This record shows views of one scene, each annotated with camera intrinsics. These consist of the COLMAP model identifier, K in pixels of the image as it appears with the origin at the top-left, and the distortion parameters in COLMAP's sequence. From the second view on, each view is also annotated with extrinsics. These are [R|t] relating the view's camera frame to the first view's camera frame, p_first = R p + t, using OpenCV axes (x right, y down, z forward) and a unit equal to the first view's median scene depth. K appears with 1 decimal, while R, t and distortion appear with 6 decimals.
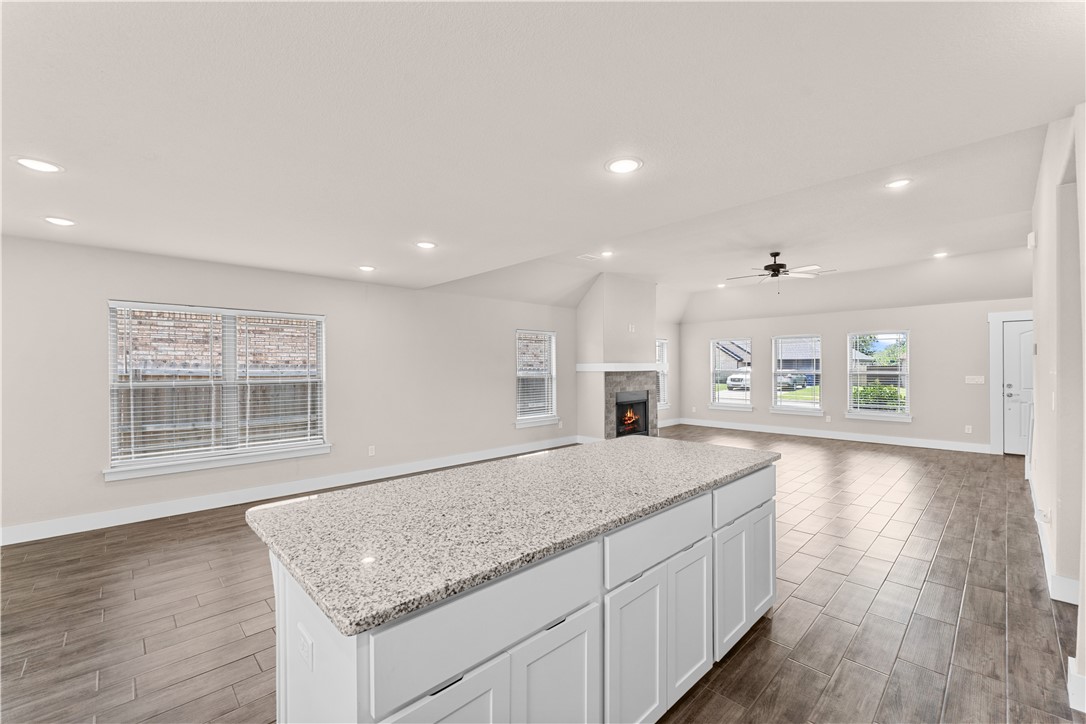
lens RADIAL K [[448.1, 0, 535.5], [0, 448.1, 366.0], [0, 0, 1]] dist [-0.003313, 0.000184]
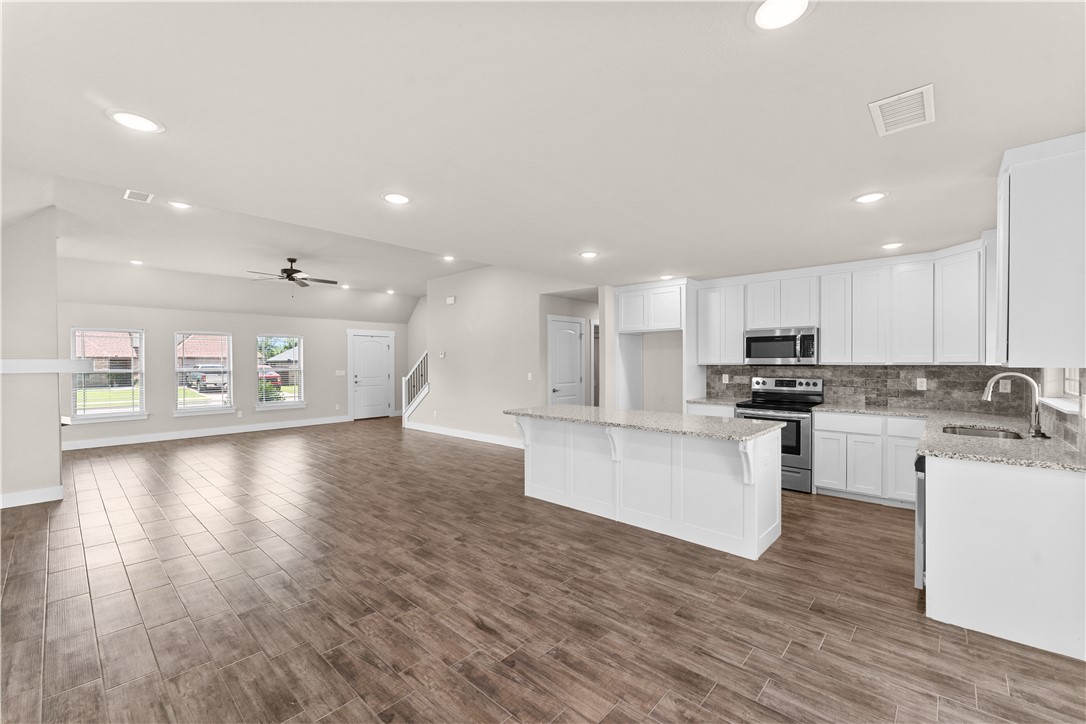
lens RADIAL K [[448.1, 0, 542.7], [0, 448.1, 361.0], [0, 0, 1]] dist [-0.003313, 0.000184]
pose [[-0.073699, 0.005945, 0.997263, -0.473788], [0.003317, 0.999978, -0.005716, 0.001390], [-0.997275, 0.002886, -0.073717, 0.386076]]
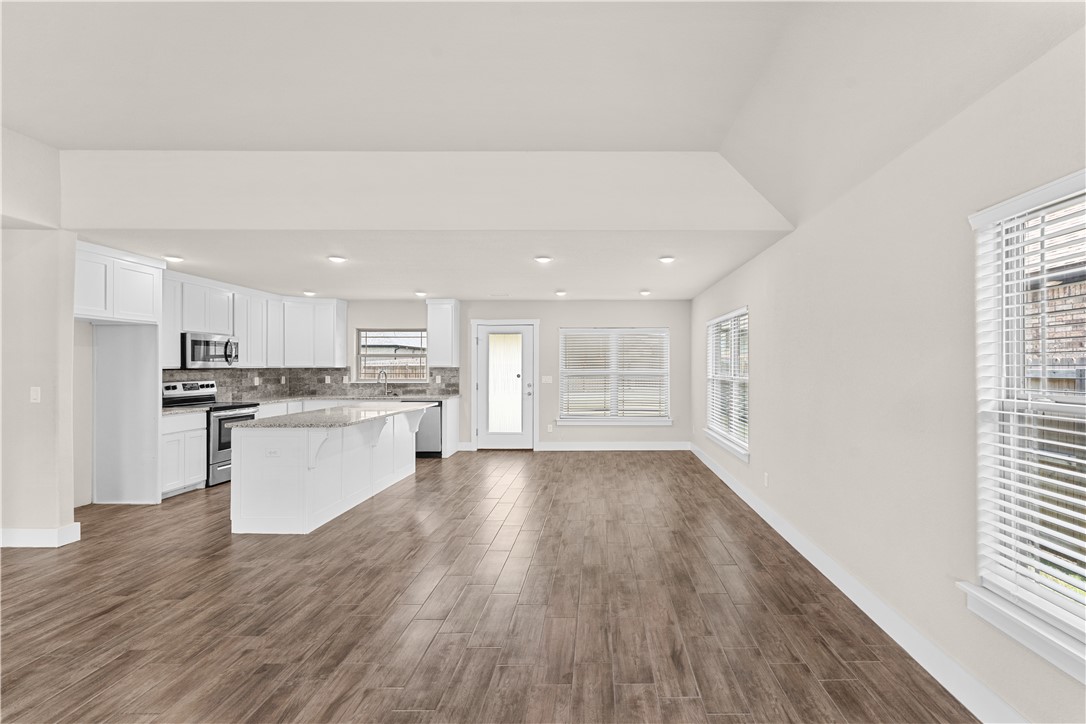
lens RADIAL K [[469.7, 0, 602.4], [0, 469.7, 363.4], [0, 0, 1]] dist [-0.000737, -0.001109]
pose [[-0.677321, -0.000330, -0.735688, 0.262014], [0.003287, 0.999989, -0.003474, 0.001379], [0.735680, -0.004772, -0.677312, 0.916498]]
